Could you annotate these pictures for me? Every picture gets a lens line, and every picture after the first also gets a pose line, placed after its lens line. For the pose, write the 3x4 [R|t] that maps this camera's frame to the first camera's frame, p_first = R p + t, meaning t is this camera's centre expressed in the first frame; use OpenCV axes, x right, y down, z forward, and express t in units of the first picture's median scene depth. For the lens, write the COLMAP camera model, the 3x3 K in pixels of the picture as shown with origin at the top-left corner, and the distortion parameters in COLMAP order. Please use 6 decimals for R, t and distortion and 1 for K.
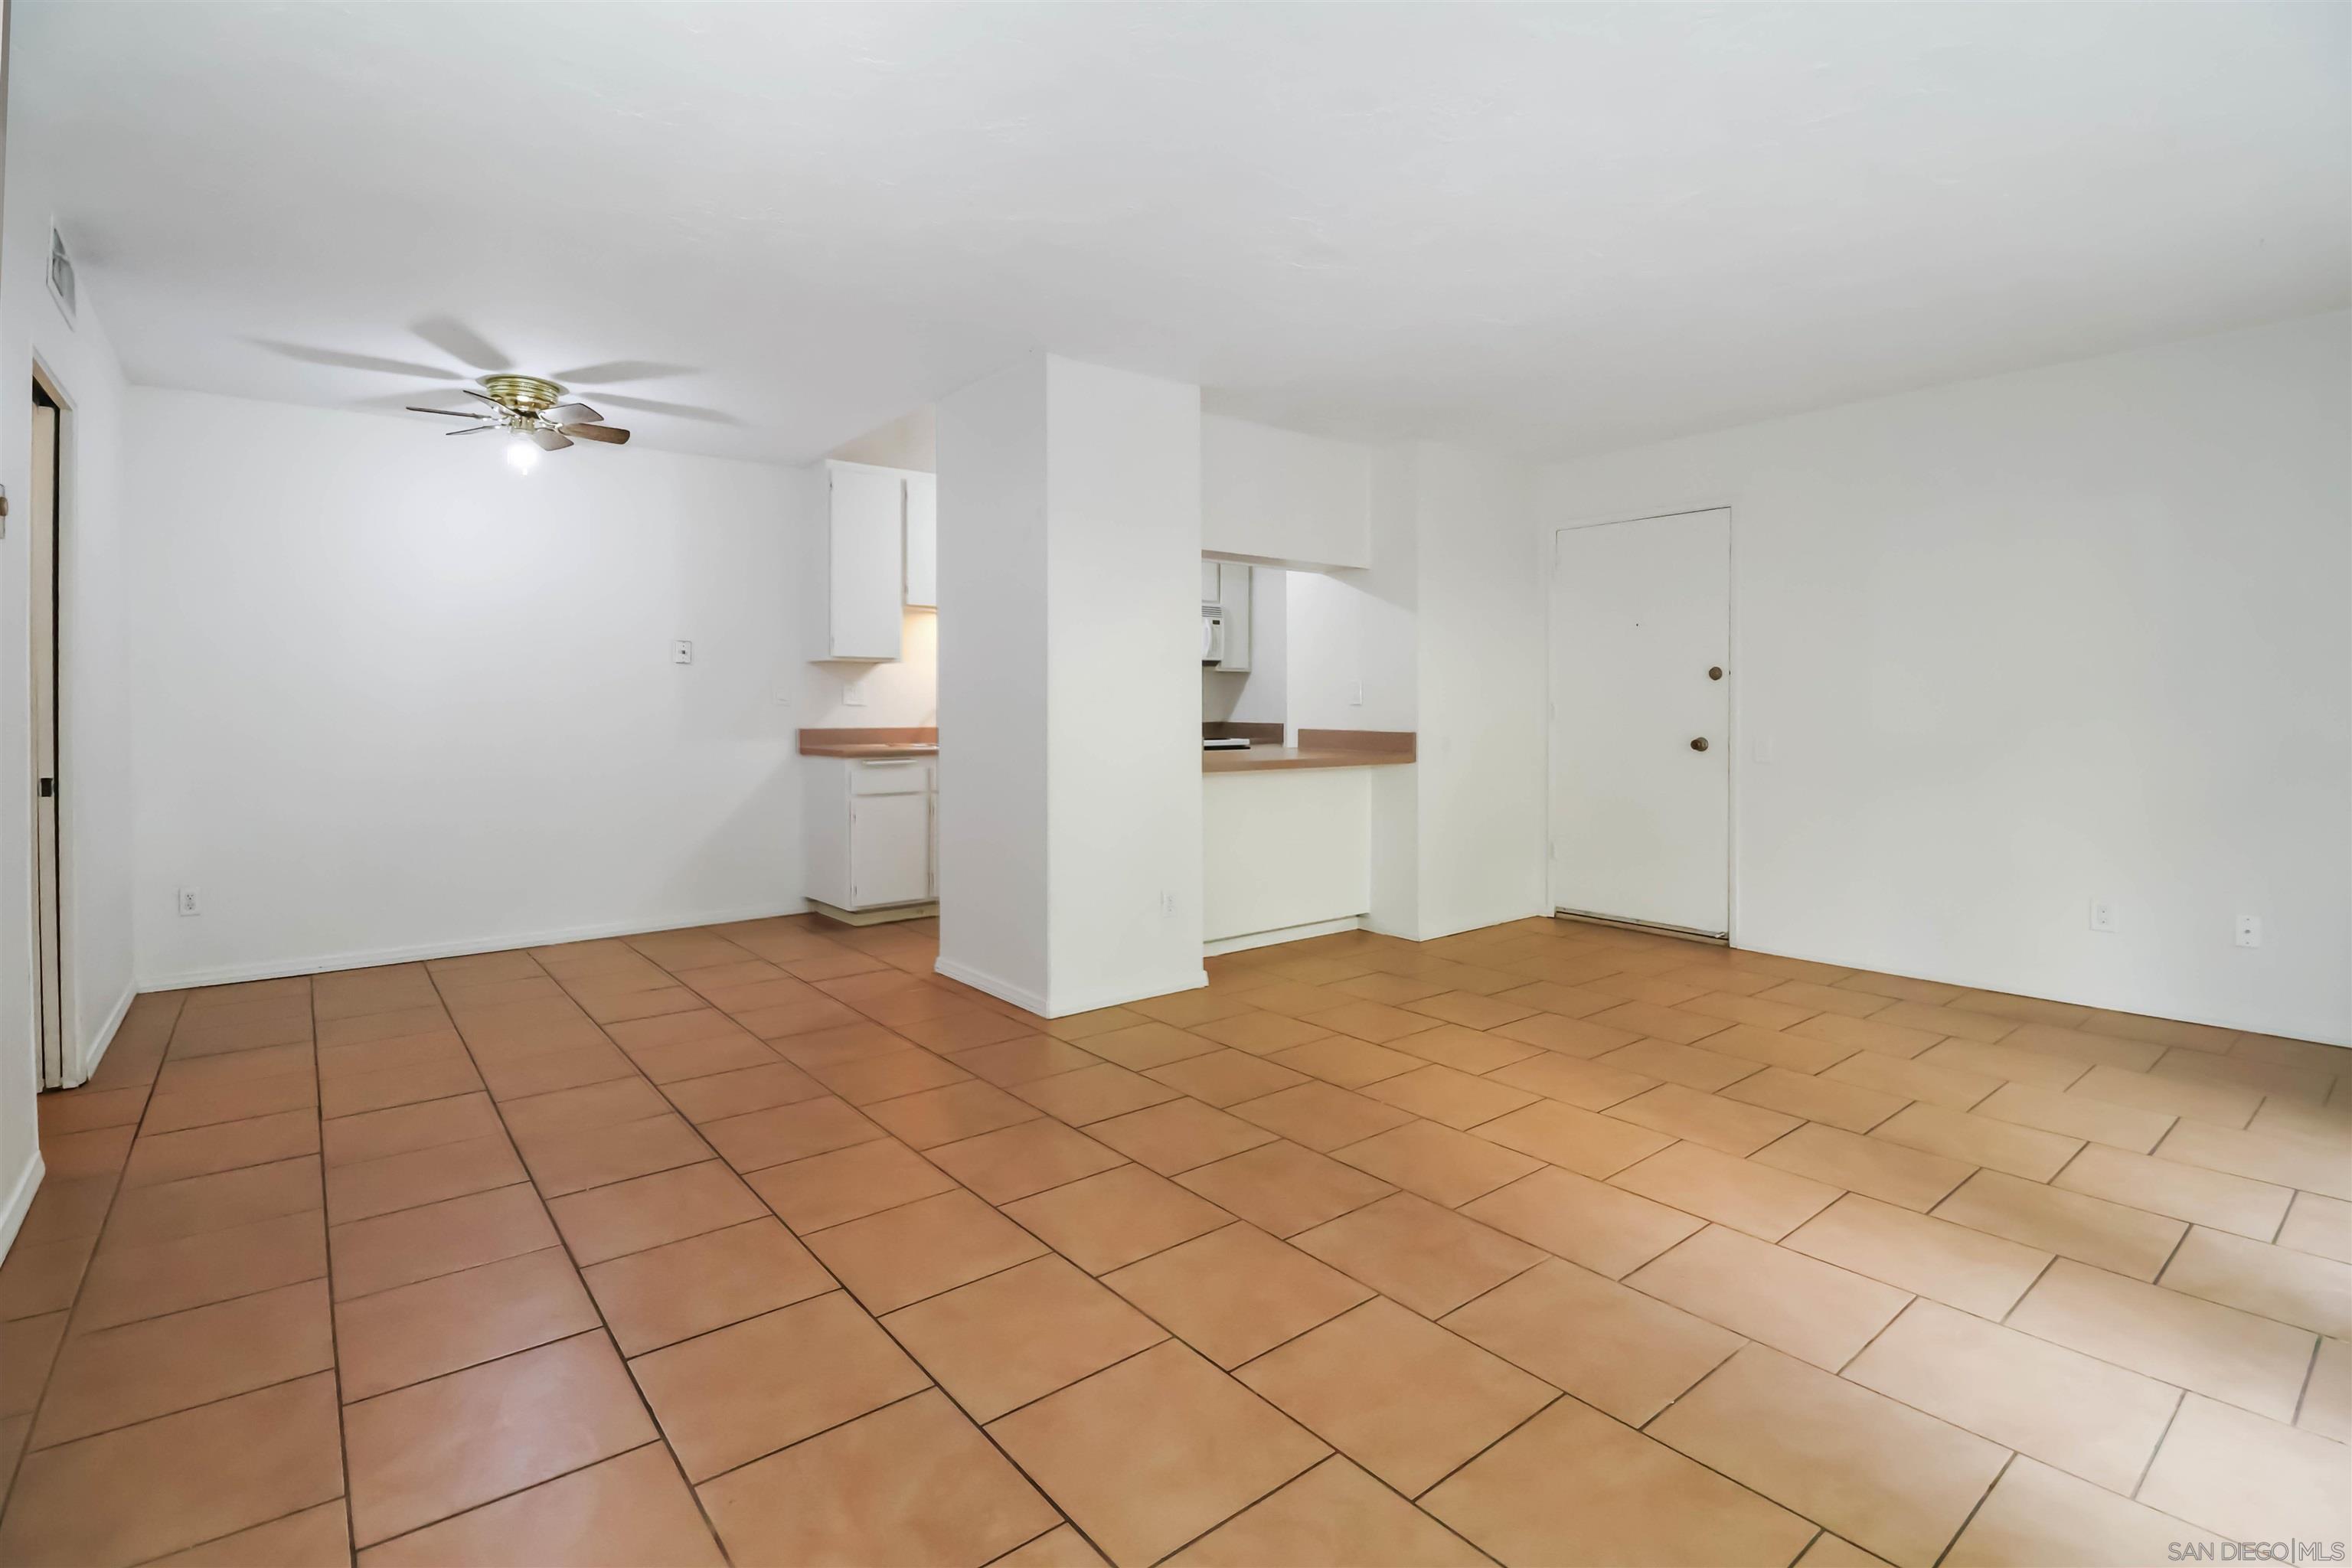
lens RADIAL K [[1115.5, 0, 1188.0], [0, 1115.5, 718.9], [0, 0, 1]] dist [-0.000372, -0.010839]
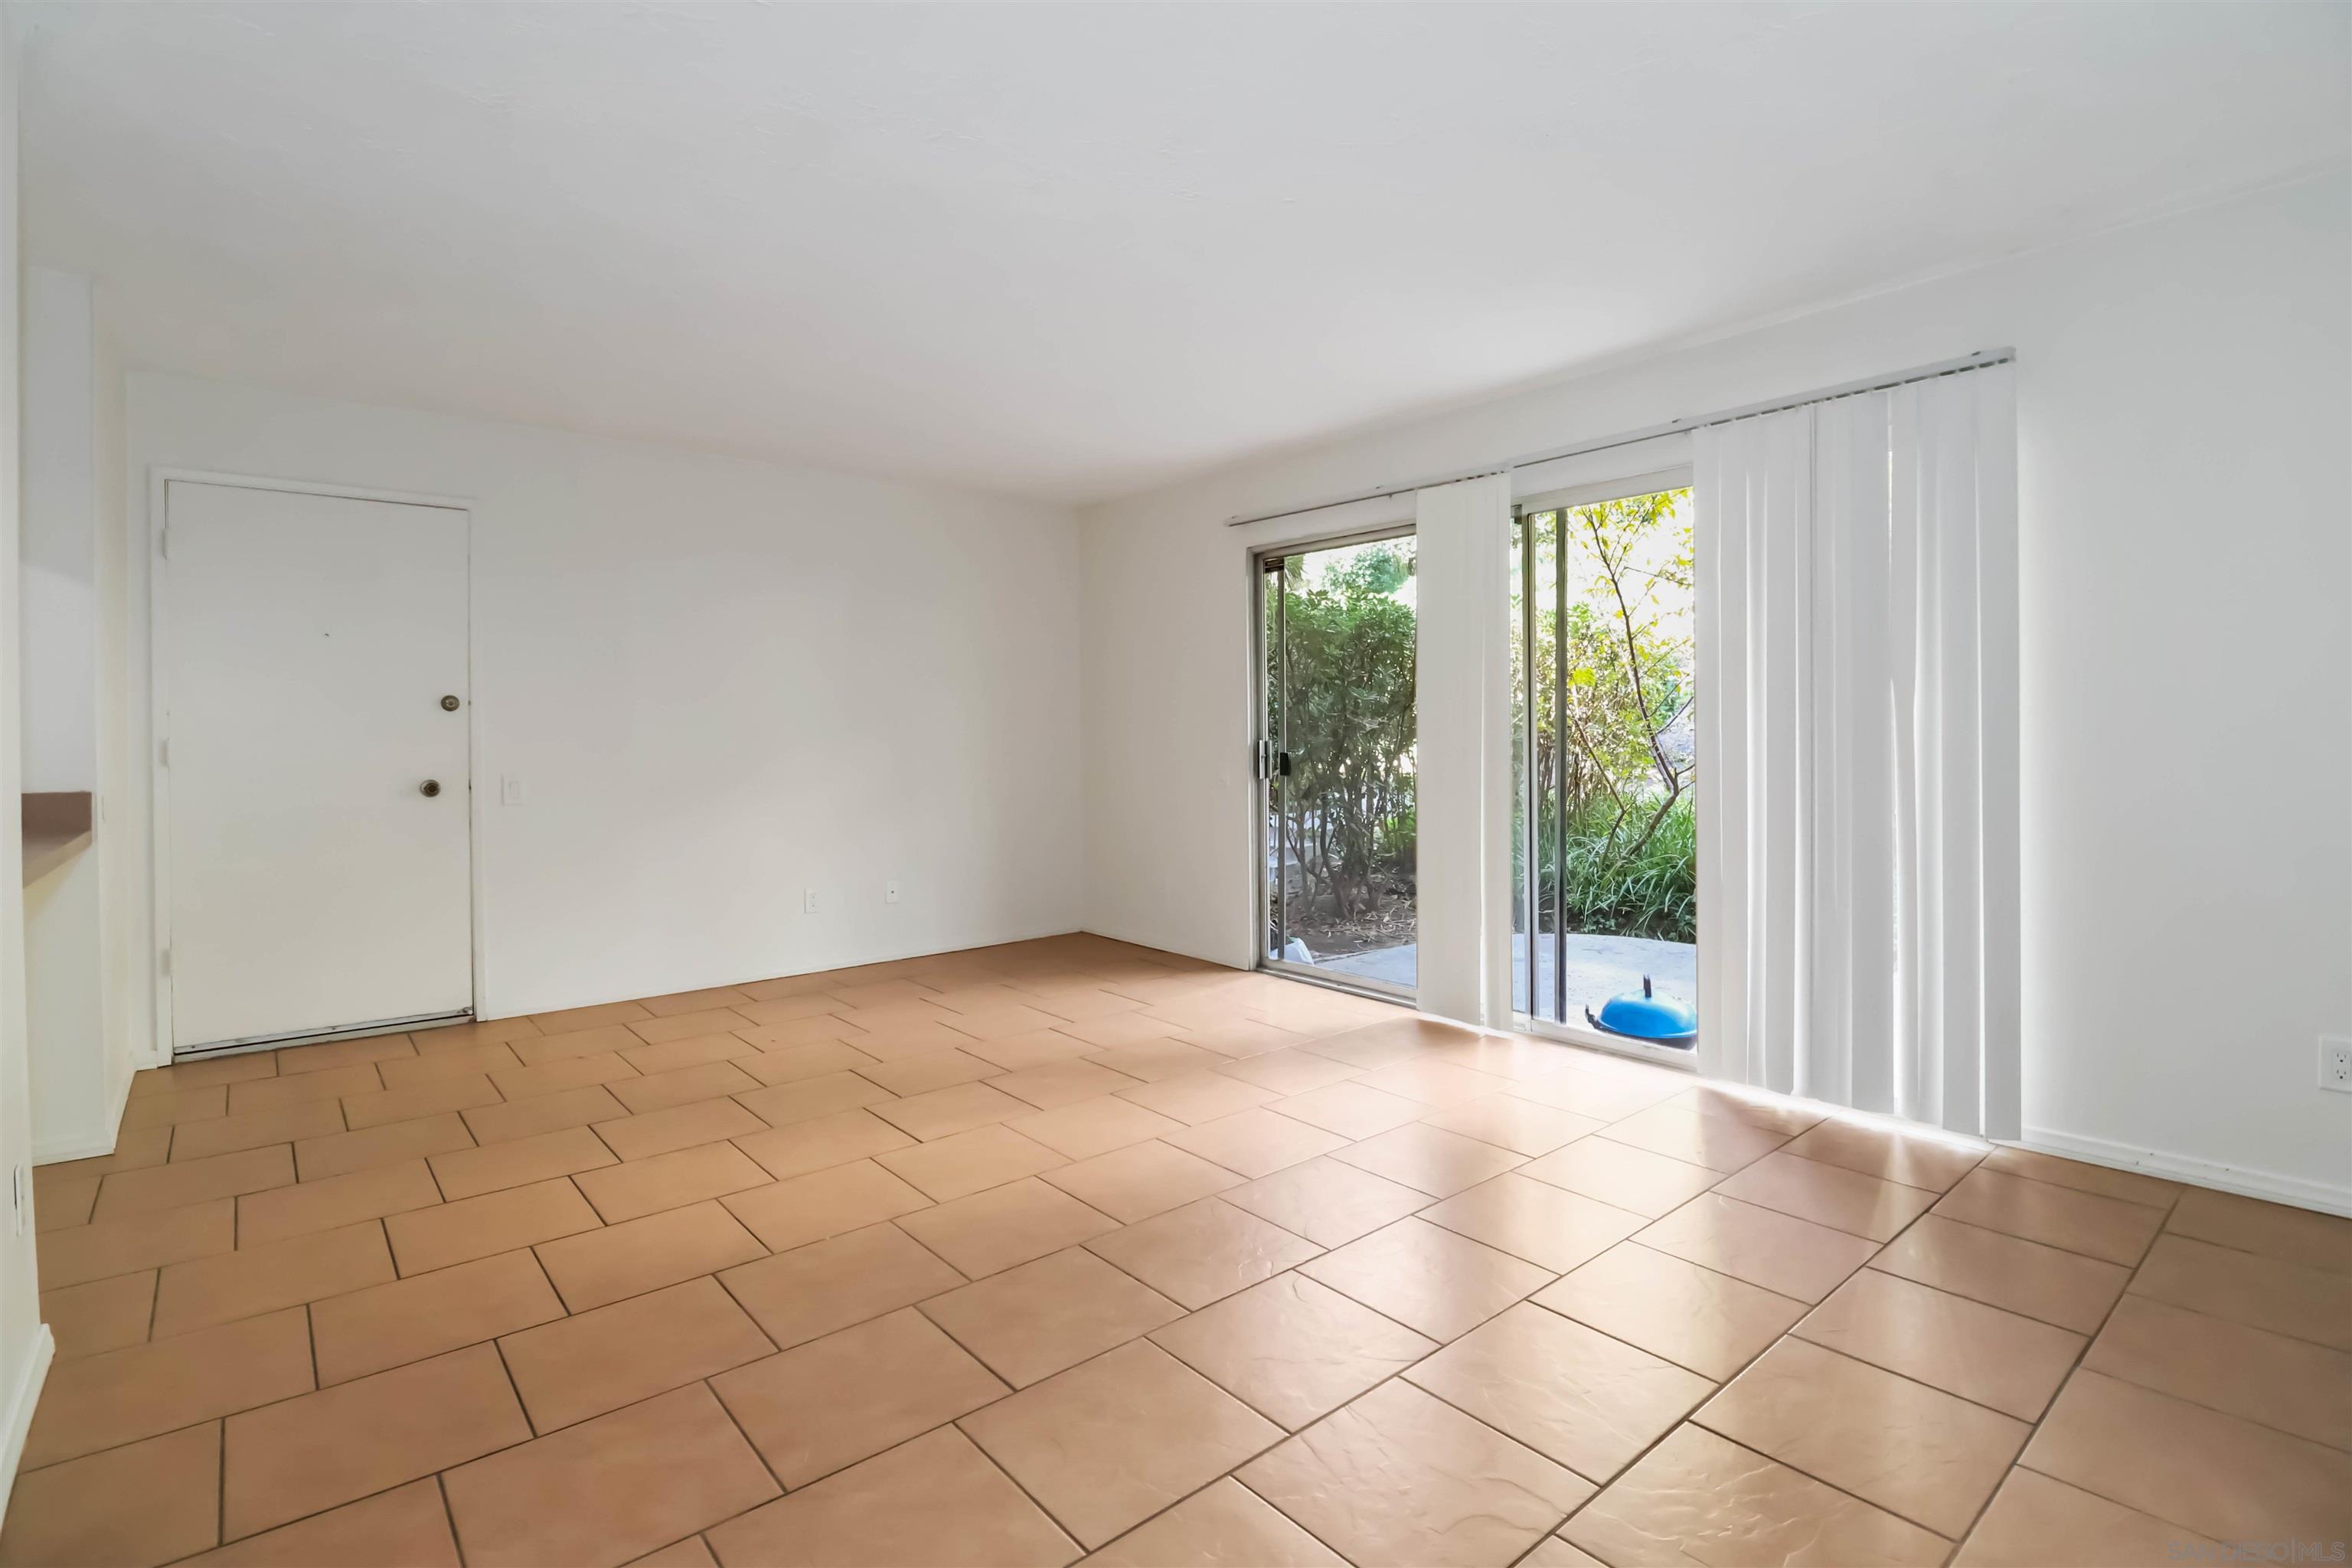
lens RADIAL K [[1115.5, 0, 1188.0], [0, 1115.5, 718.9], [0, 0, 1]] dist [-0.000372, -0.010839]
pose [[-0.025394, 0.014538, 0.999572, -0.404073], [0.019128, 0.999718, -0.014054, -0.006863], [-0.999494, 0.018763, -0.025665, 0.483237]]
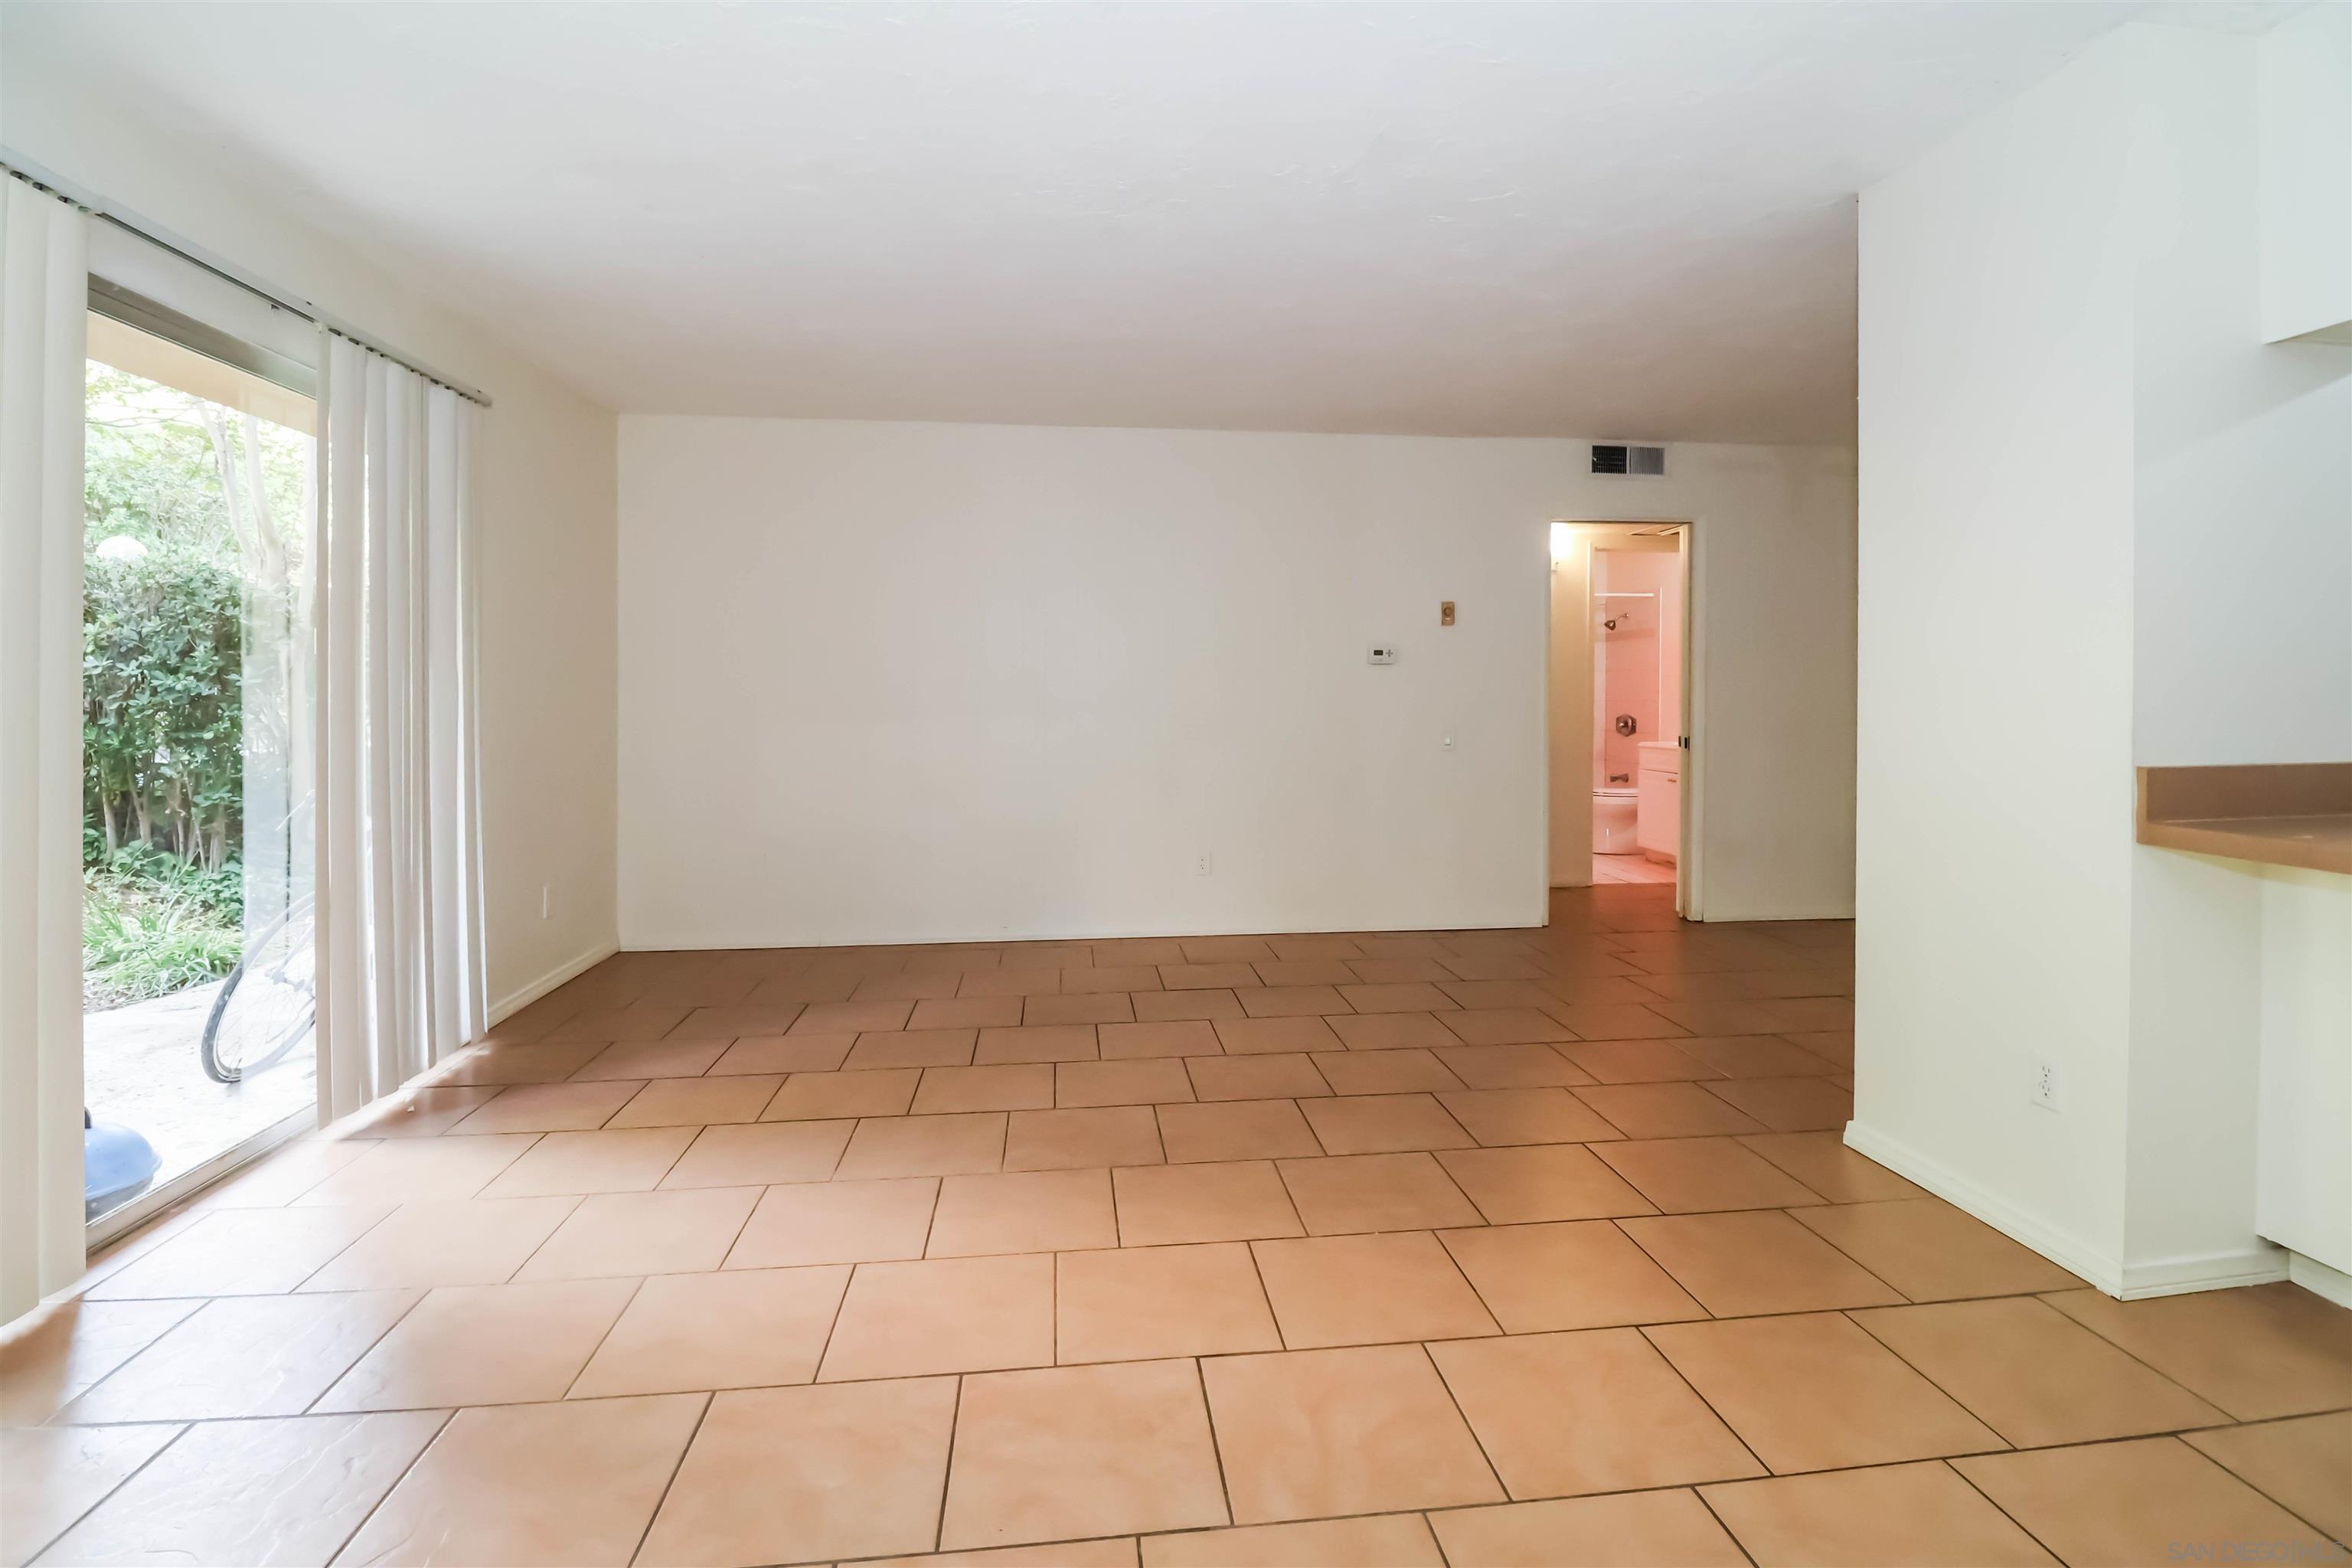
lens RADIAL K [[1115.5, 0, 1188.0], [0, 1115.5, 718.9], [0, 0, 1]] dist [-0.000372, -0.010839]
pose [[-0.540245, 0.018662, -0.841301, 0.551257], [-0.007899, 0.999598, 0.027245, -0.011740], [0.841471, 0.021365, -0.539880, 0.821959]]
